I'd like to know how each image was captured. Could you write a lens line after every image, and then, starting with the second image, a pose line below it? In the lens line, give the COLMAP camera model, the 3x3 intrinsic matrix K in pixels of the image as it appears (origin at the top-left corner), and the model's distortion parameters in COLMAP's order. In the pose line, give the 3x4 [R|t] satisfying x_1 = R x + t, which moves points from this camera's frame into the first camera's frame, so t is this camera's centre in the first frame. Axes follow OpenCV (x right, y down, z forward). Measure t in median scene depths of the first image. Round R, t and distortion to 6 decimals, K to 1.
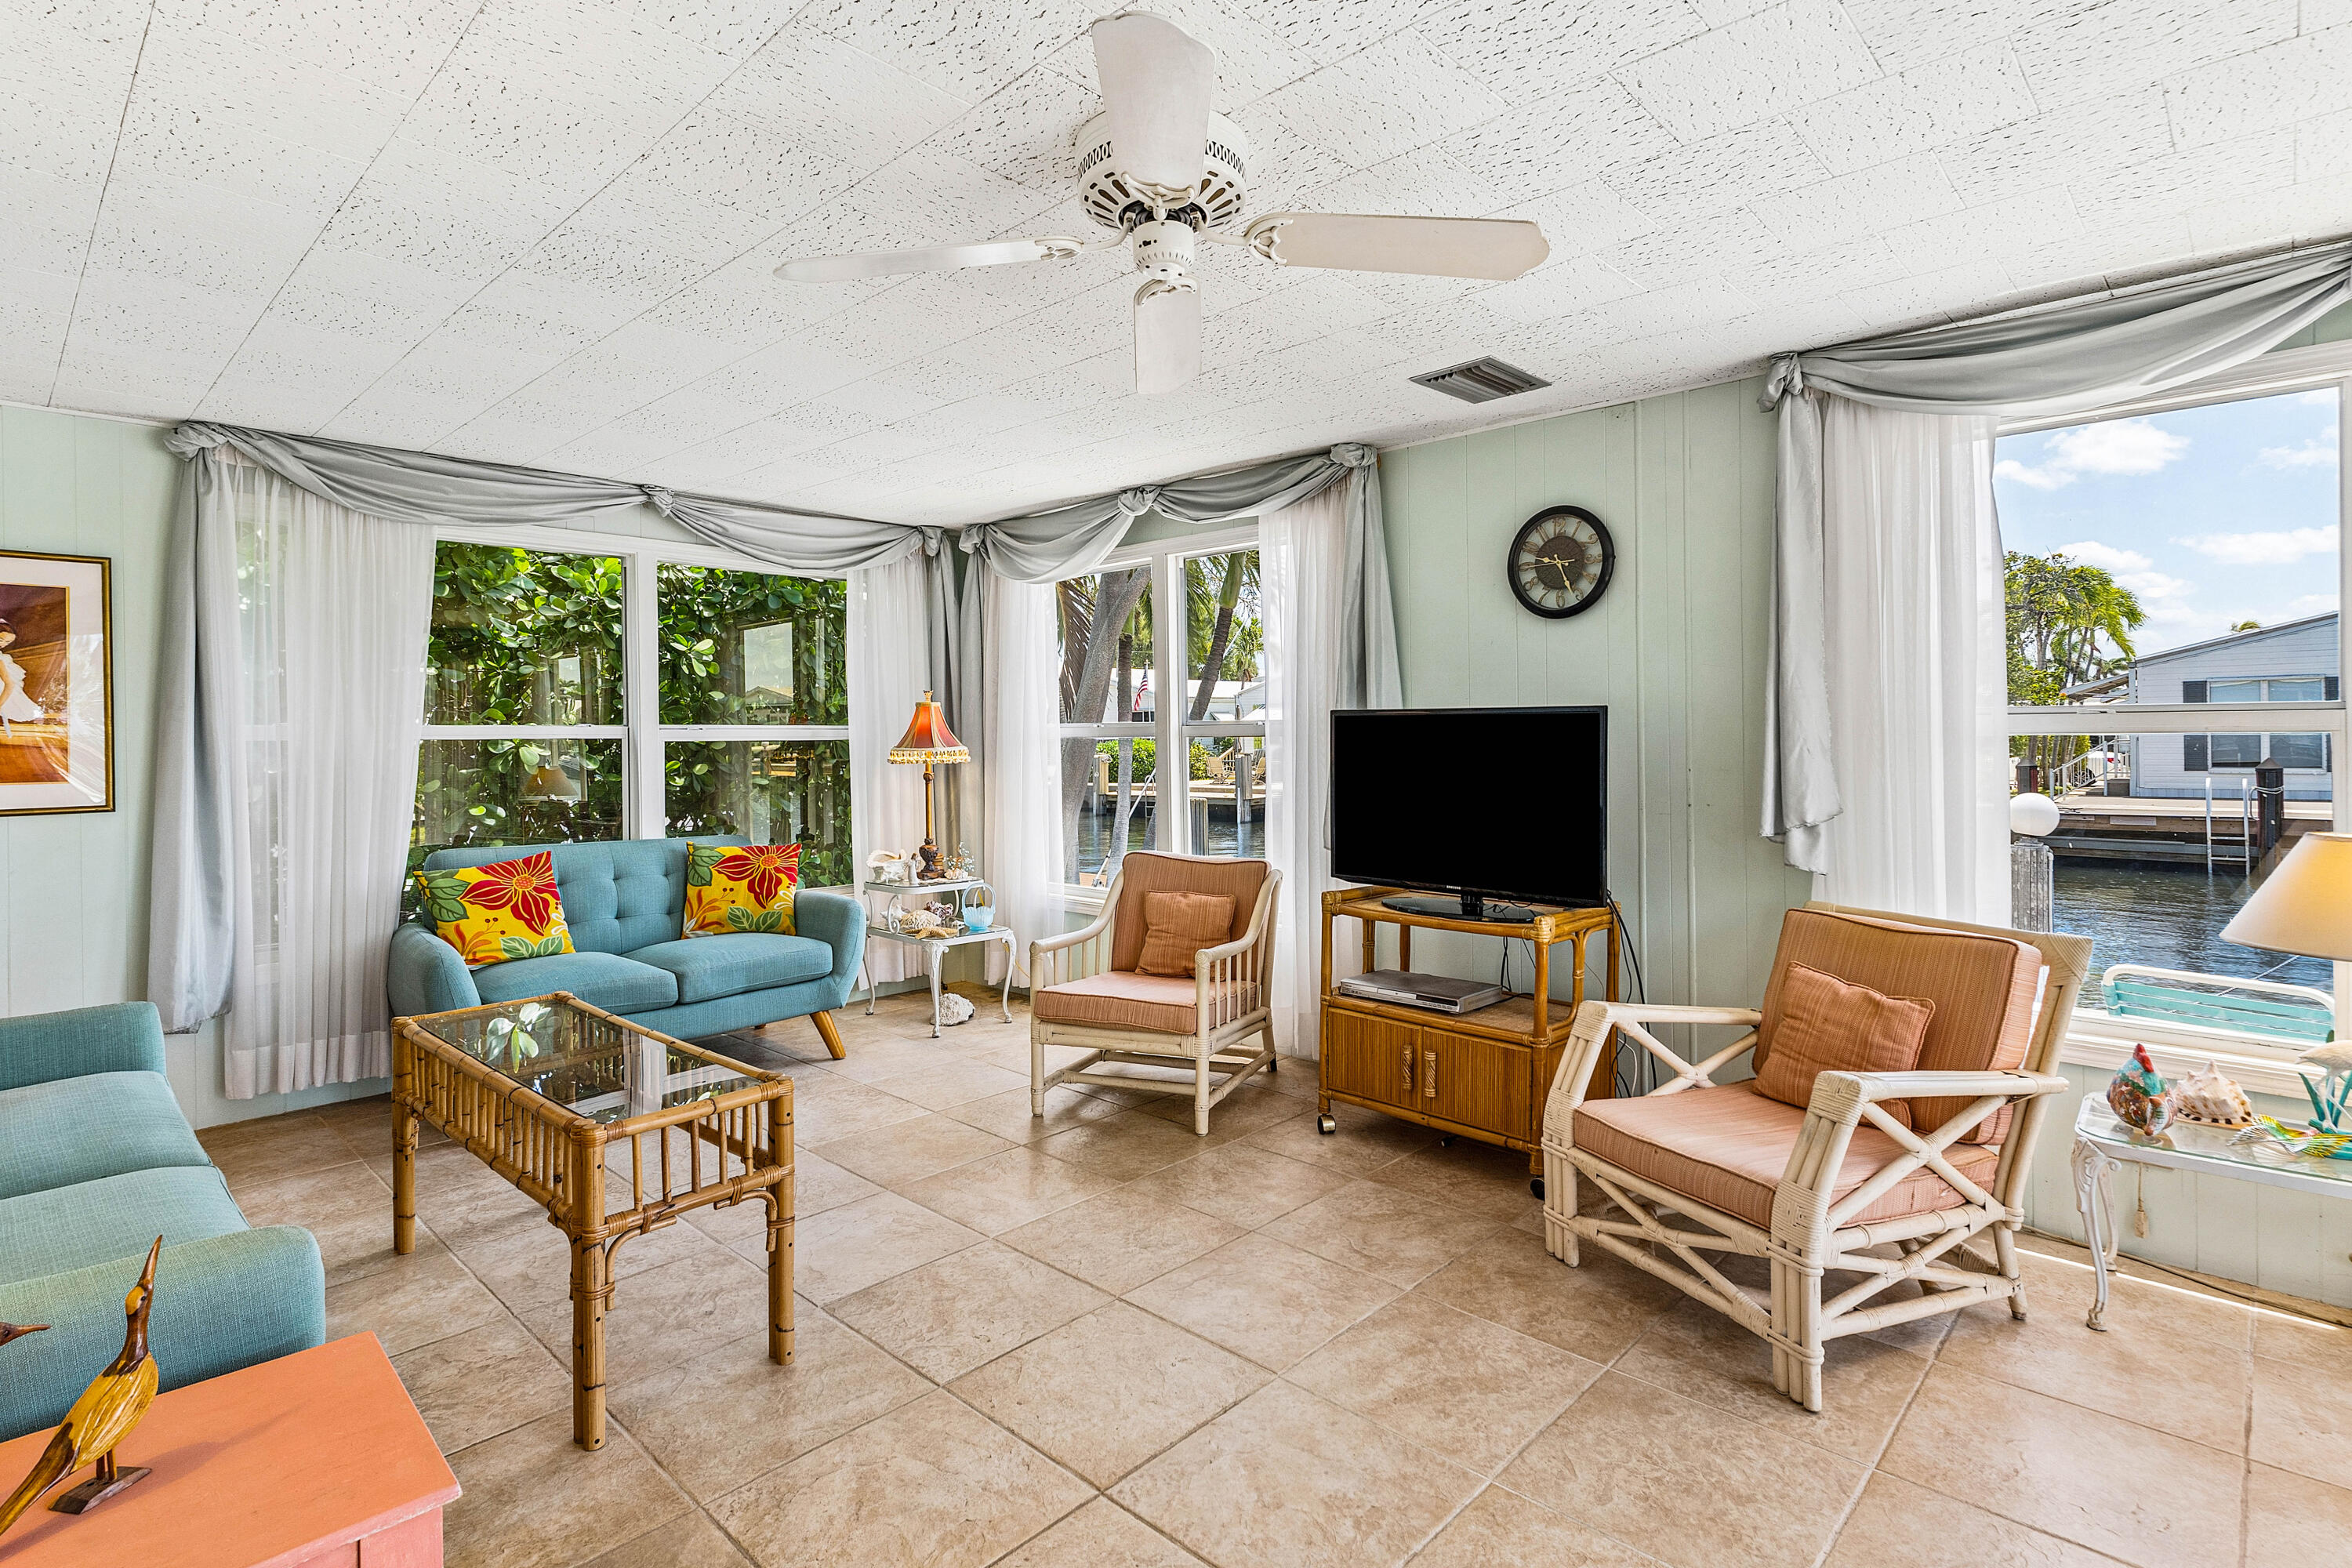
lens RADIAL K [[1172.7, 0, 1204.3], [0, 1172.7, 740.2], [0, 0, 1]] dist [0.016447, -0.000397]
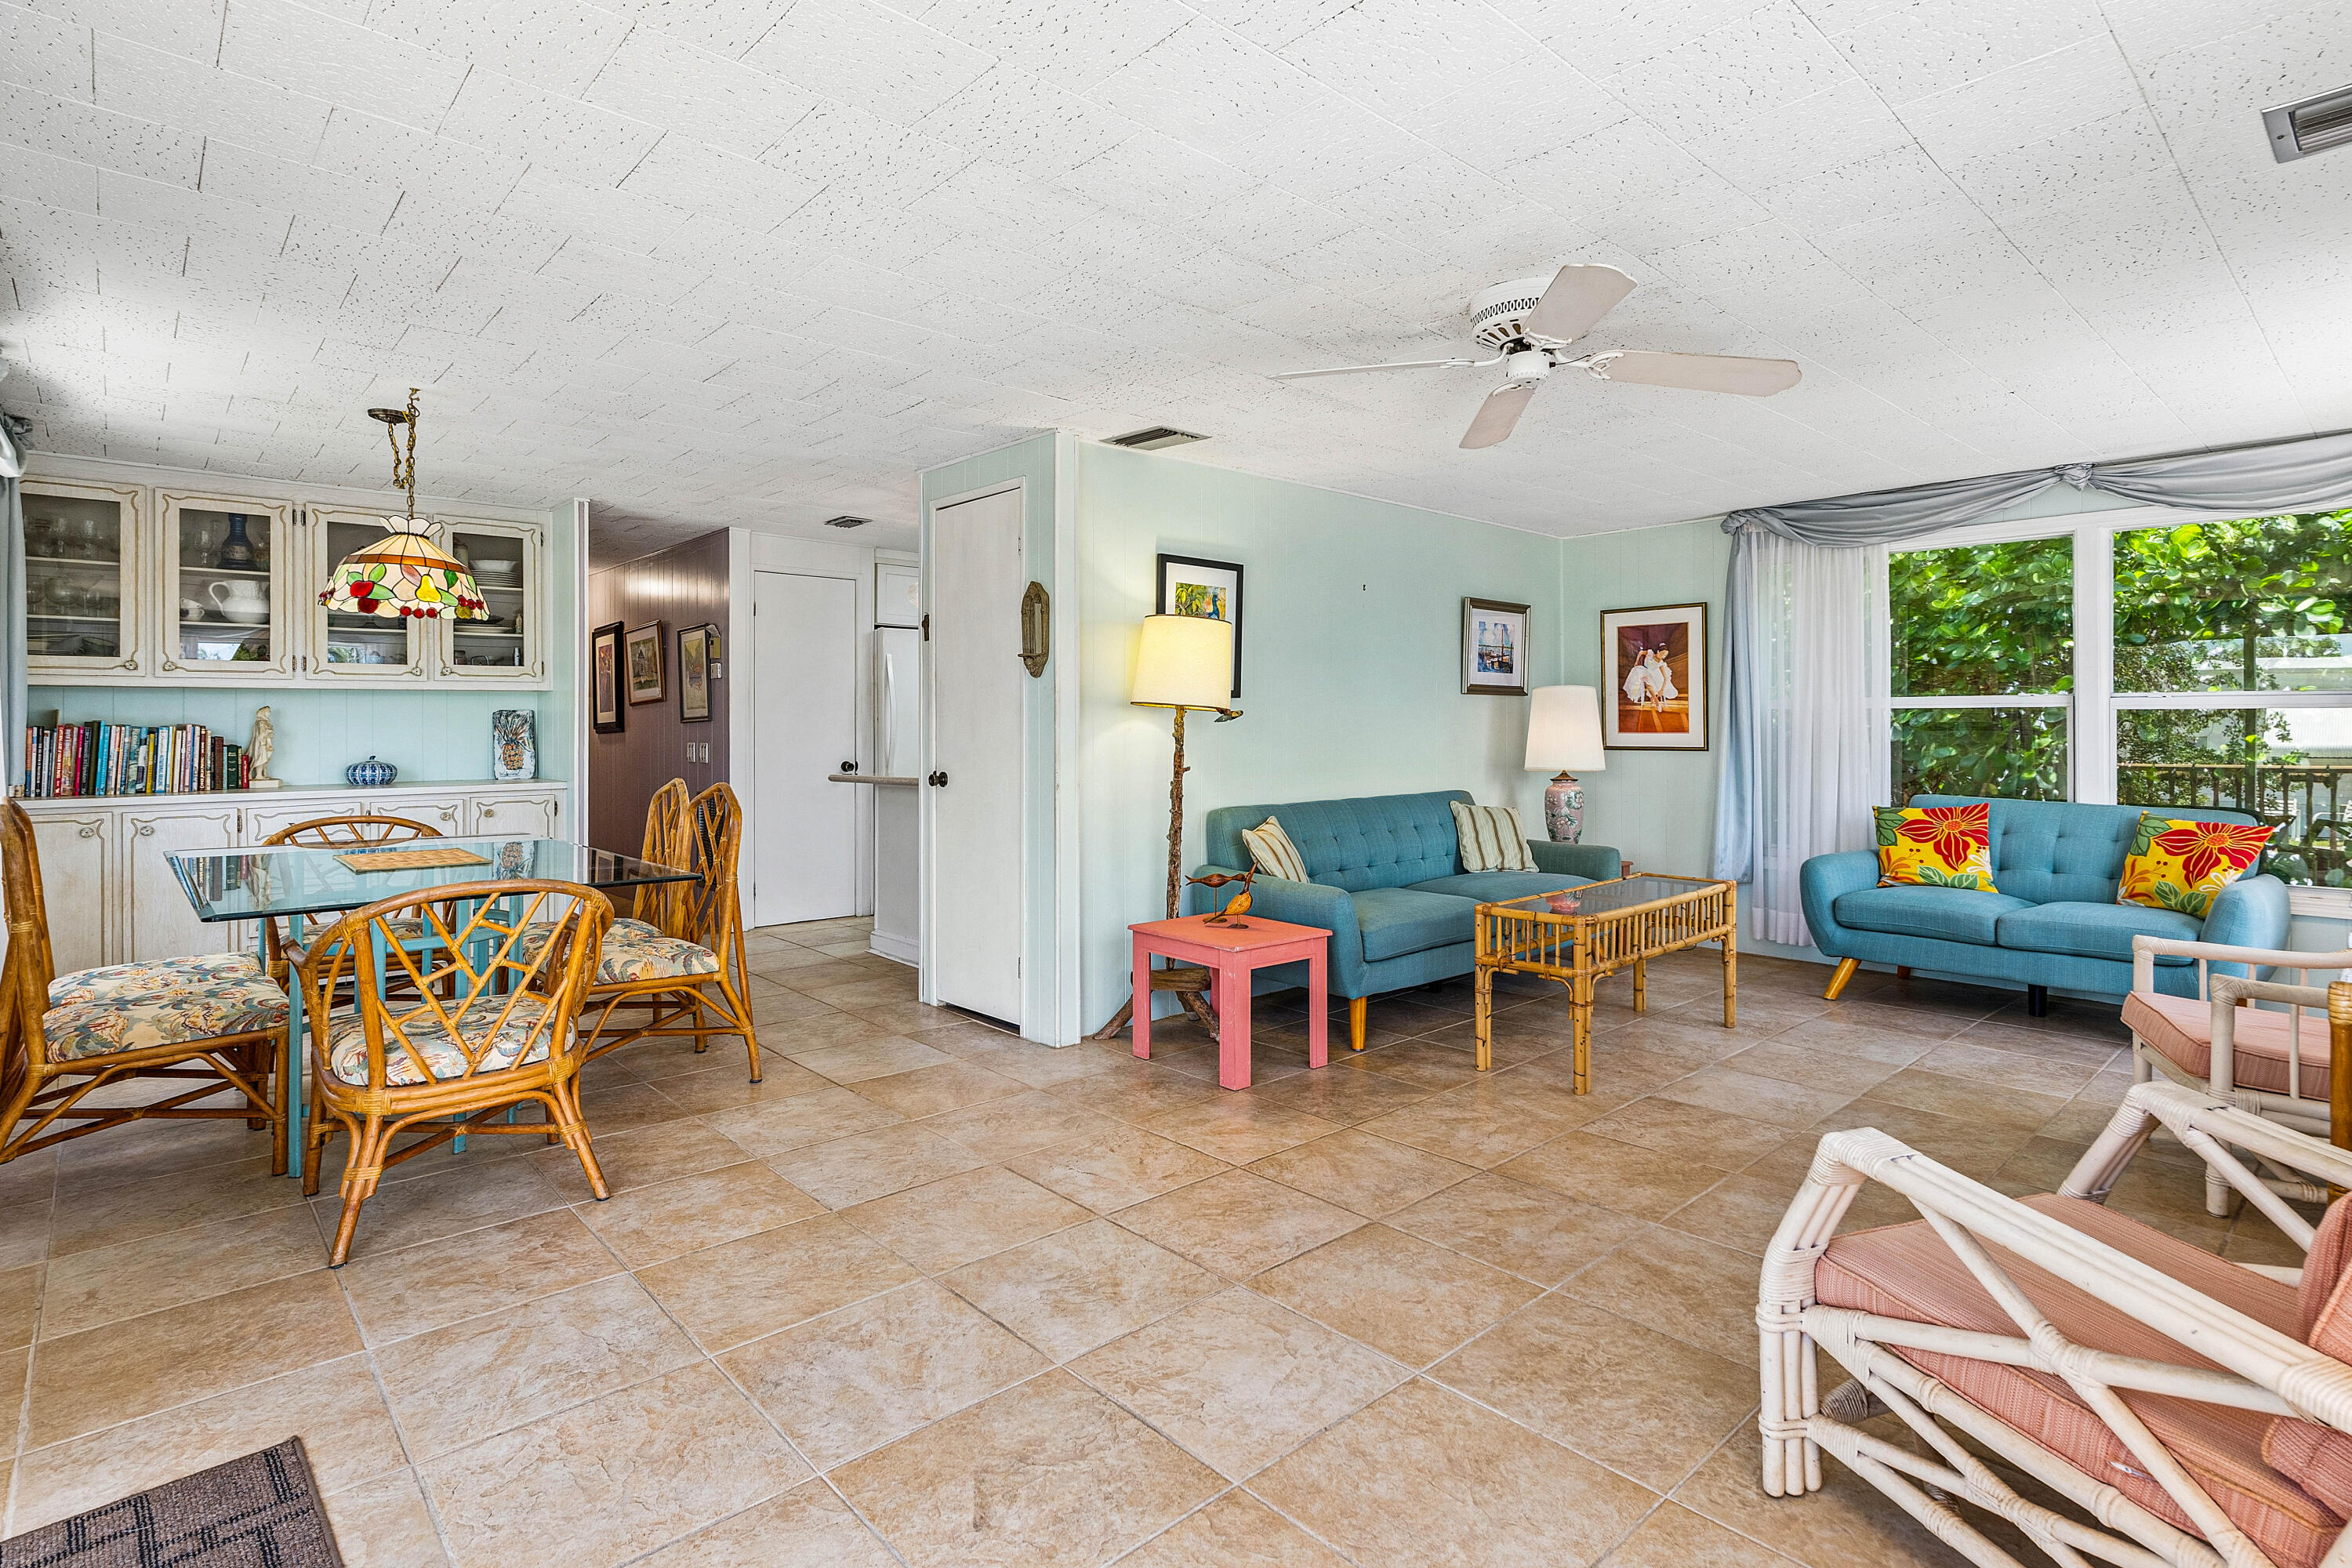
lens RADIAL K [[1172.7, 0, 1204.3], [0, 1172.7, 740.2], [0, 0, 1]] dist [0.016447, -0.000397]
pose [[-0.065223, 0.027189, -0.997500, 0.806442], [0.001804, 0.999630, 0.027129, -0.000927], [0.997869, -0.000031, -0.065248, 0.375966]]
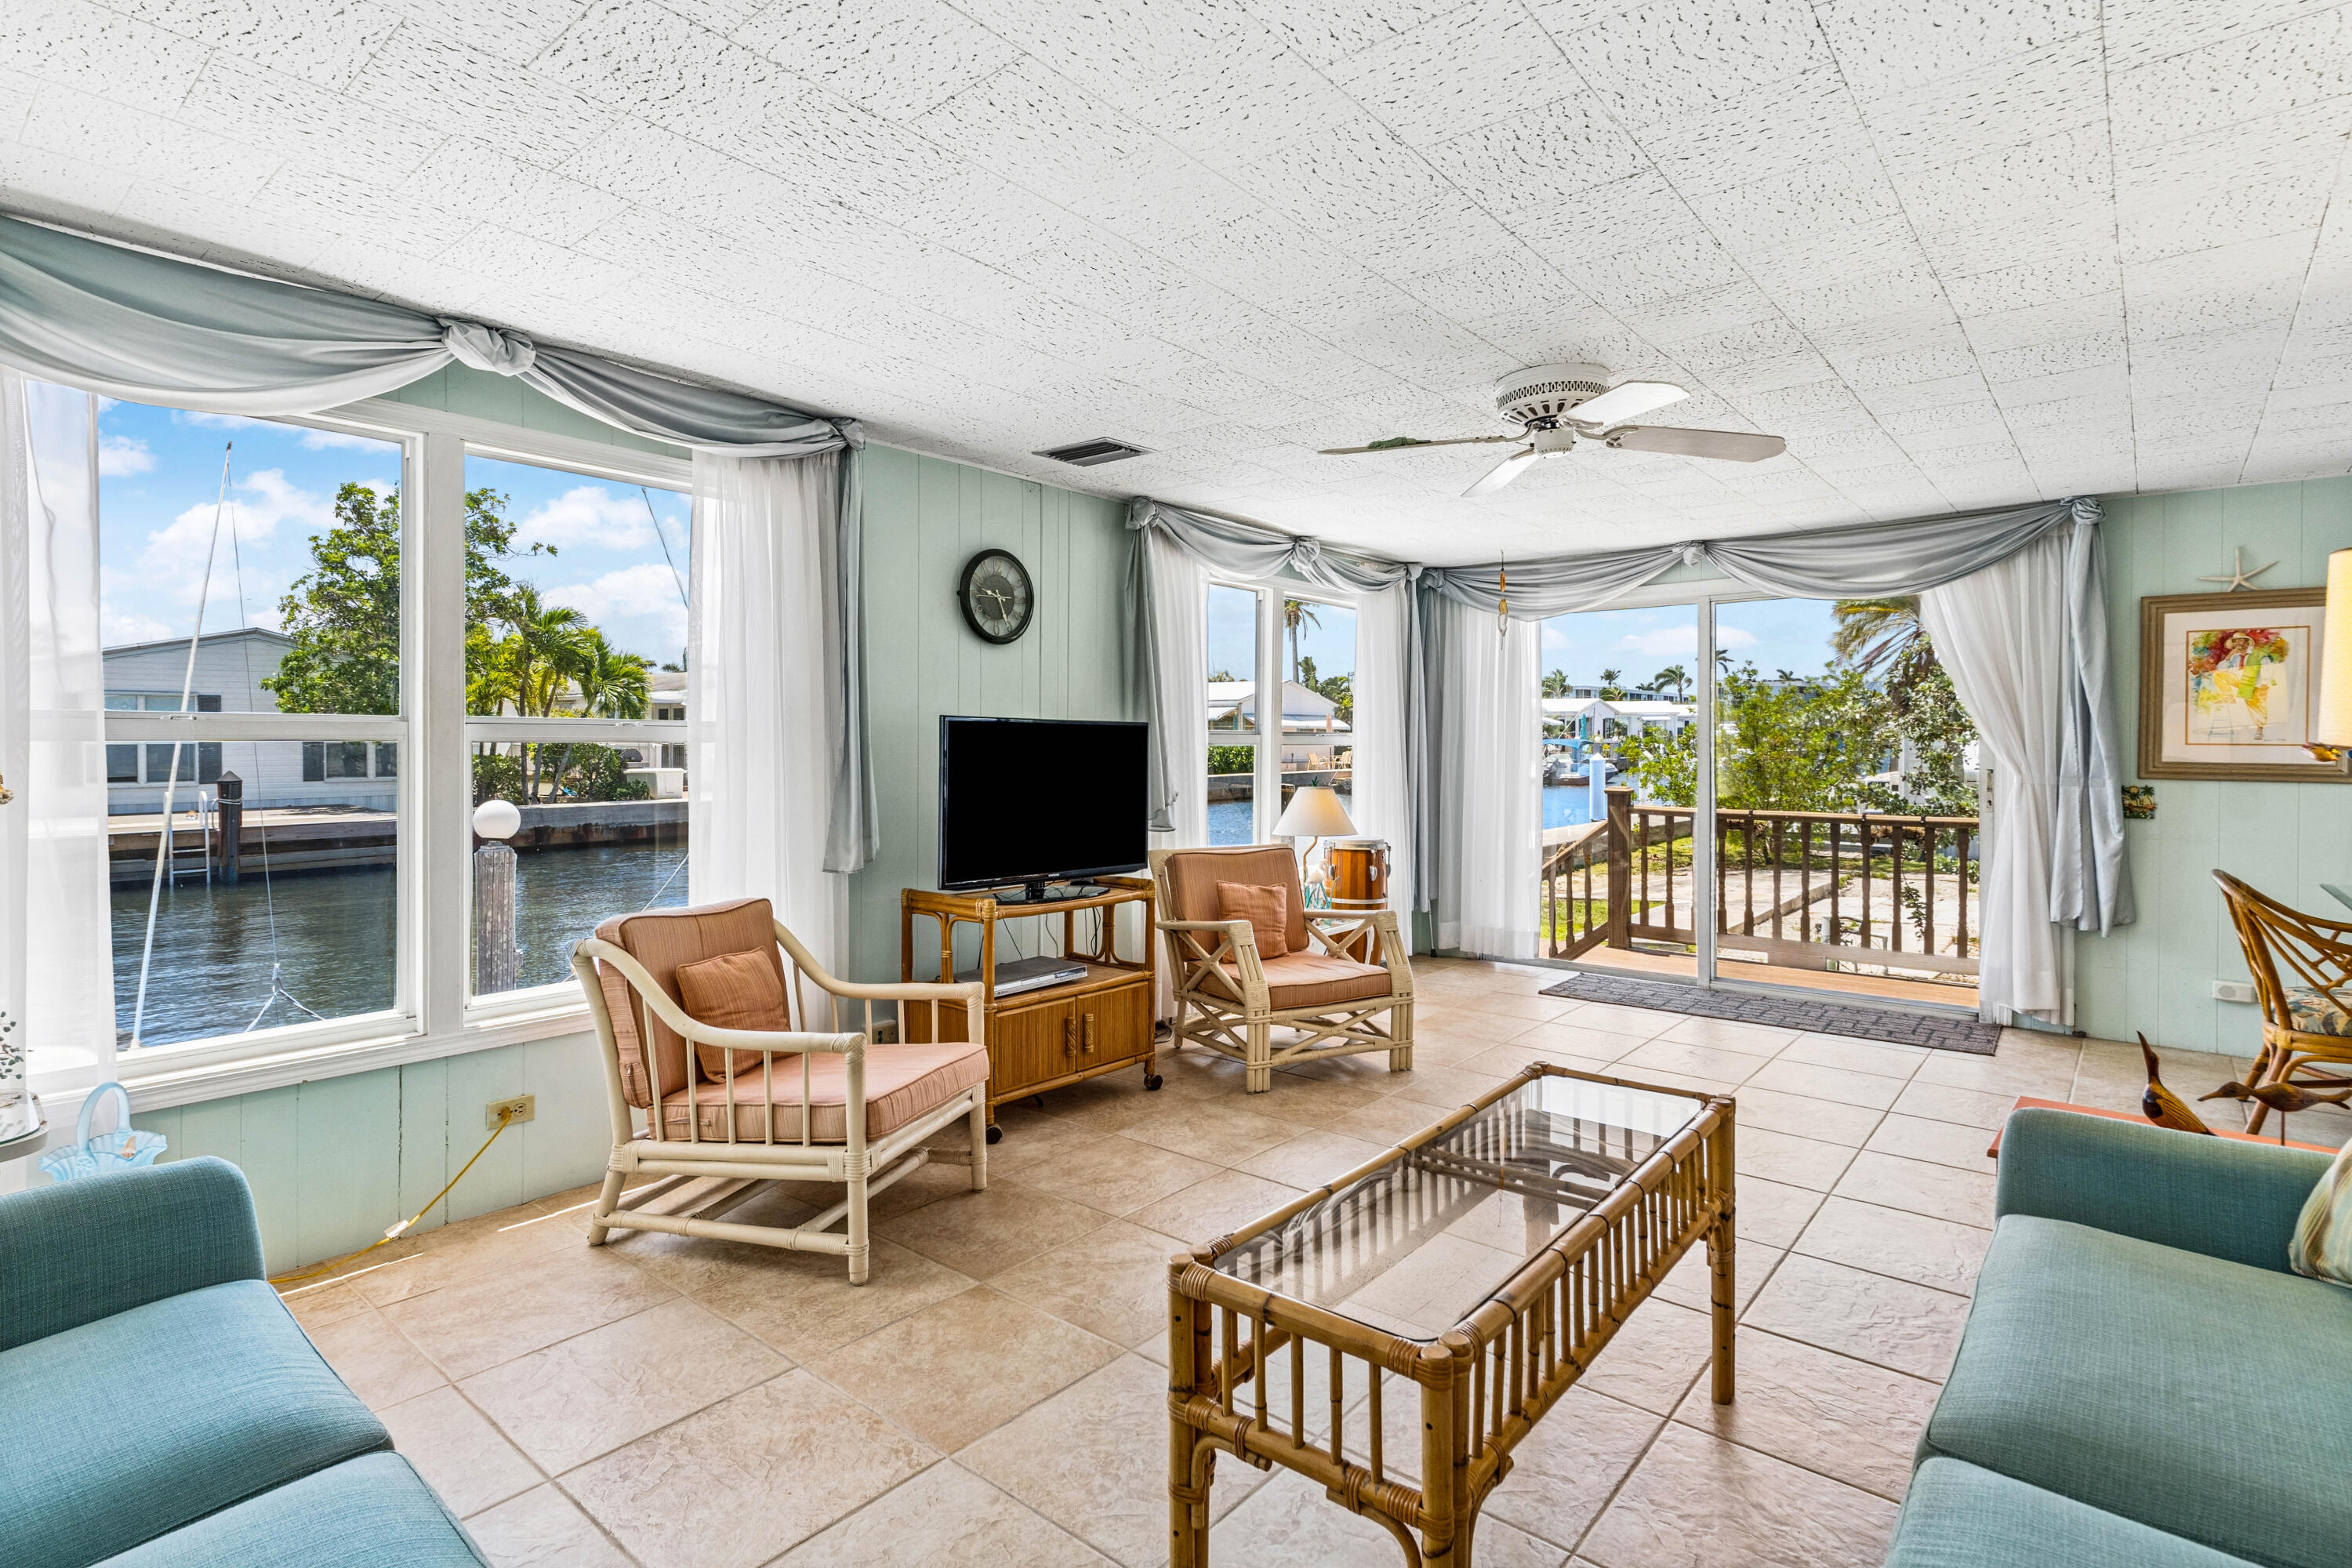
lens RADIAL K [[1172.7, 0, 1204.3], [0, 1172.7, 740.2], [0, 0, 1]] dist [0.016447, -0.000397]
pose [[-0.073924, 0.009571, 0.997218, -0.876818], [0.004163, 0.999948, -0.009289, 0.004718], [-0.997255, 0.003465, -0.073960, 0.869373]]
